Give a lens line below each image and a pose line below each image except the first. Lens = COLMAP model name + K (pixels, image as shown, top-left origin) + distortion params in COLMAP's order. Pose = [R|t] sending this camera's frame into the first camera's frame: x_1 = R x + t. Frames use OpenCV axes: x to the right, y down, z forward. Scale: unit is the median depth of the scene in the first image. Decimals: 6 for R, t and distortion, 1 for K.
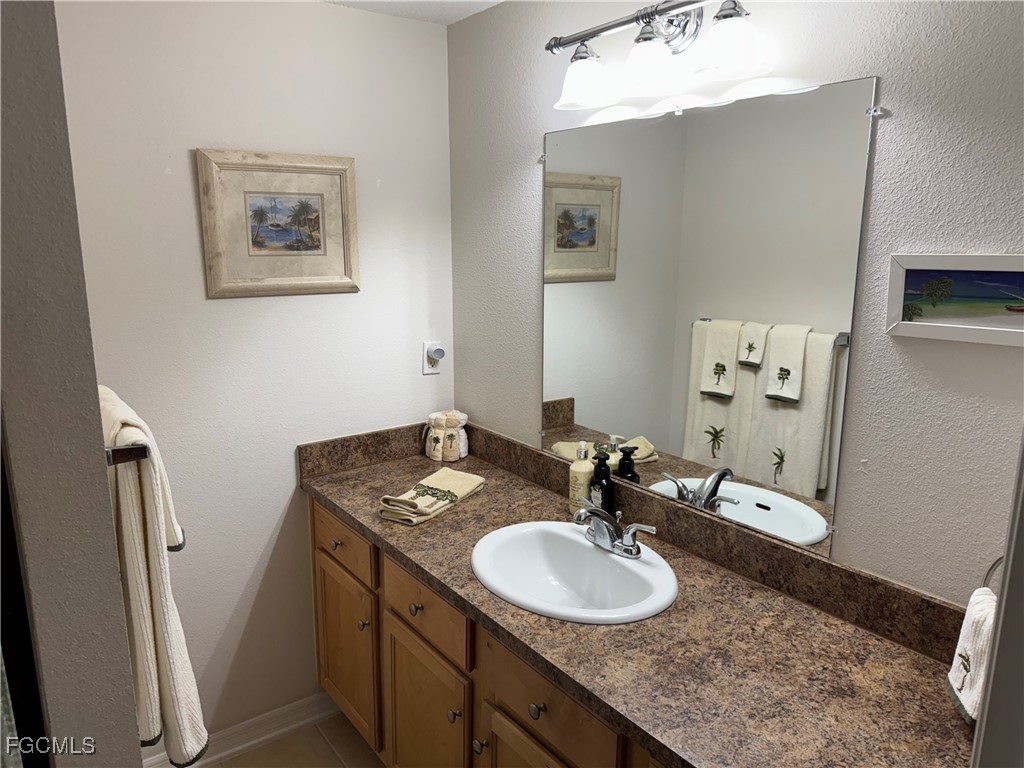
lens RADIAL K [[710.7, 0, 507.2], [0, 710.7, 386.8], [0, 0, 1]] dist [0.130810, -0.239608]
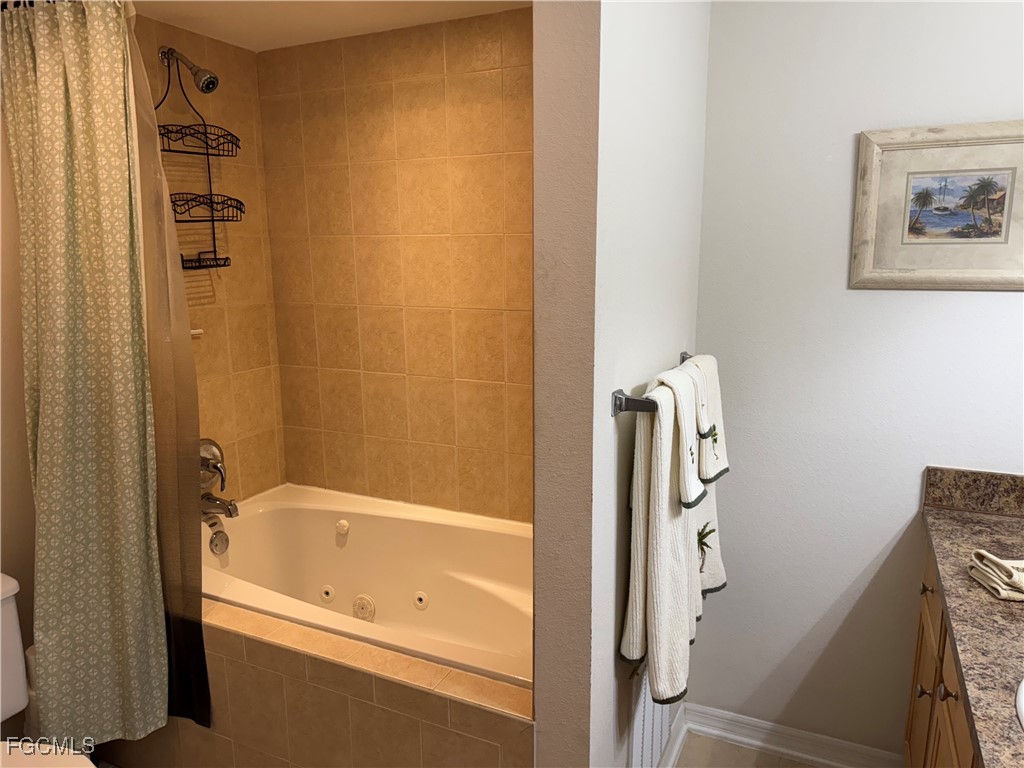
lens RADIAL K [[730.0, 0, 513.4], [0, 730.0, 389.2], [0, 0, 1]] dist [-0.005706, -0.002043]
pose [[0.476767, 0.167687, -0.862887, 0.225315], [-0.174407, 0.980166, 0.094114, -0.003997], [0.861554, 0.105623, 0.496556, 0.145239]]
